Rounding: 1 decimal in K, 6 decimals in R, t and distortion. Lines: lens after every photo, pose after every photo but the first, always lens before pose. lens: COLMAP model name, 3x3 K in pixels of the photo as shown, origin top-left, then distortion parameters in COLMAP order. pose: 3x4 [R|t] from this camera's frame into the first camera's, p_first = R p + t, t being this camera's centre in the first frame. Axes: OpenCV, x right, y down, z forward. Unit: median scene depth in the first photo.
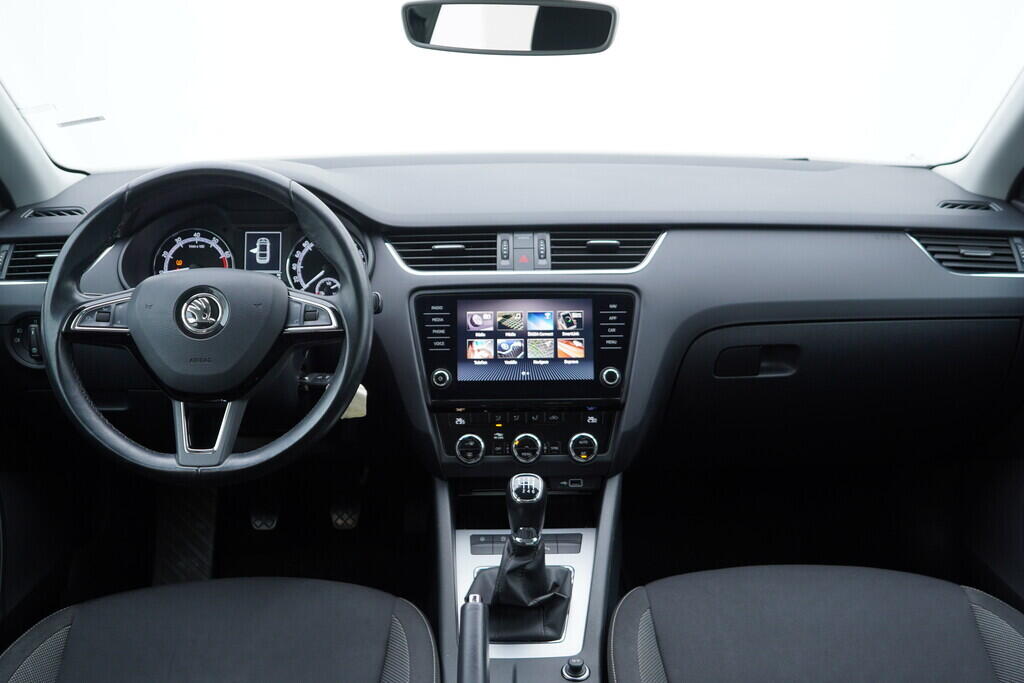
lens RADIAL K [[1054.2, 0, 510.1], [0, 1054.2, 321.3], [0, 0, 1]] dist [-0.007811, -0.001326]
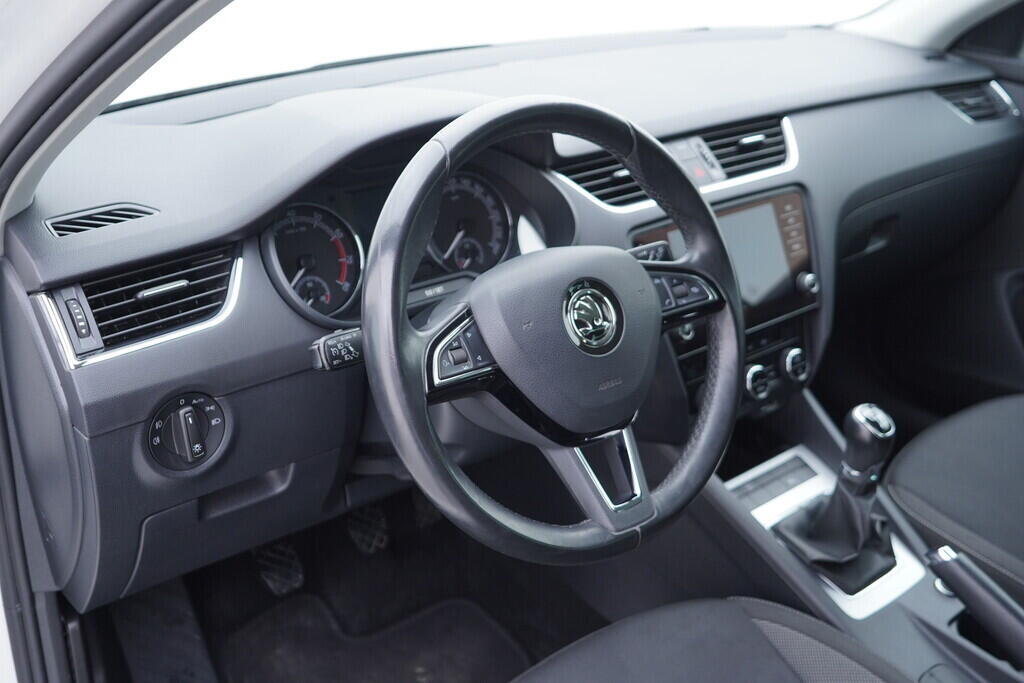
lens RADIAL K [[1021.4, 0, 512.0], [0, 1021.4, 341.5], [0, 0, 1]] dist [-0.005995, 0.006803]
pose [[0.797045, -0.249020, 0.550189, -0.591429], [0.168885, 0.966590, 0.192827, -0.110035], [-0.579825, -0.060773, 0.812471, 0.402501]]
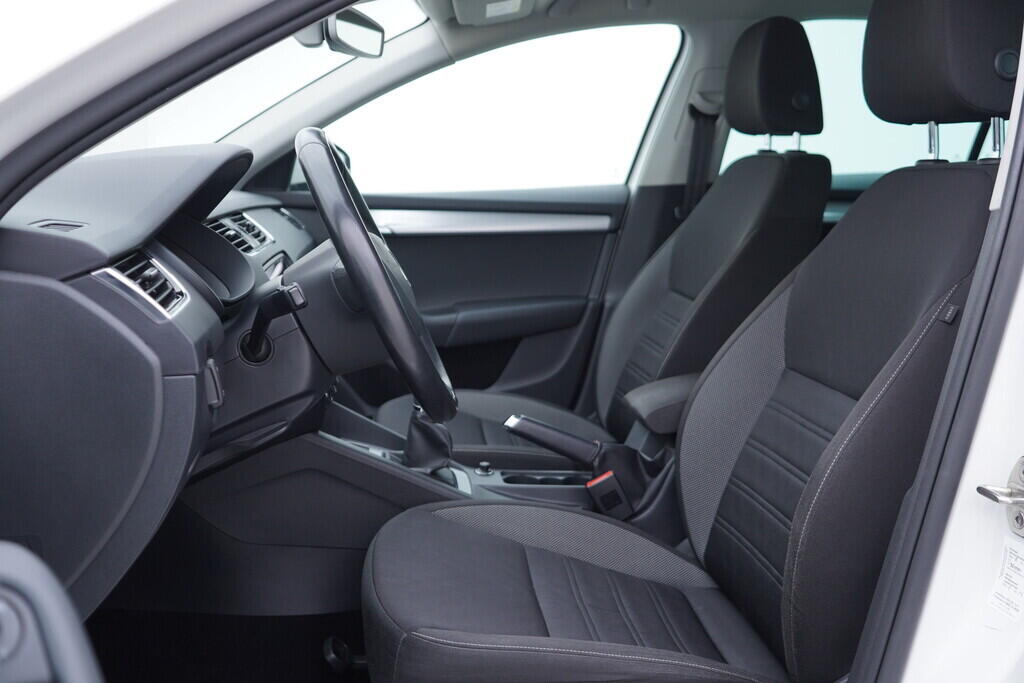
lens RADIAL K [[1054.2, 0, 510.1], [0, 1054.2, 321.3], [0, 0, 1]] dist [-0.007811, -0.001326]
pose [[-0.085667, -0.138837, 0.986603, -1.127951], [0.285730, 0.945225, 0.157824, -0.072249], [-0.954473, 0.295423, -0.041305, 0.797198]]
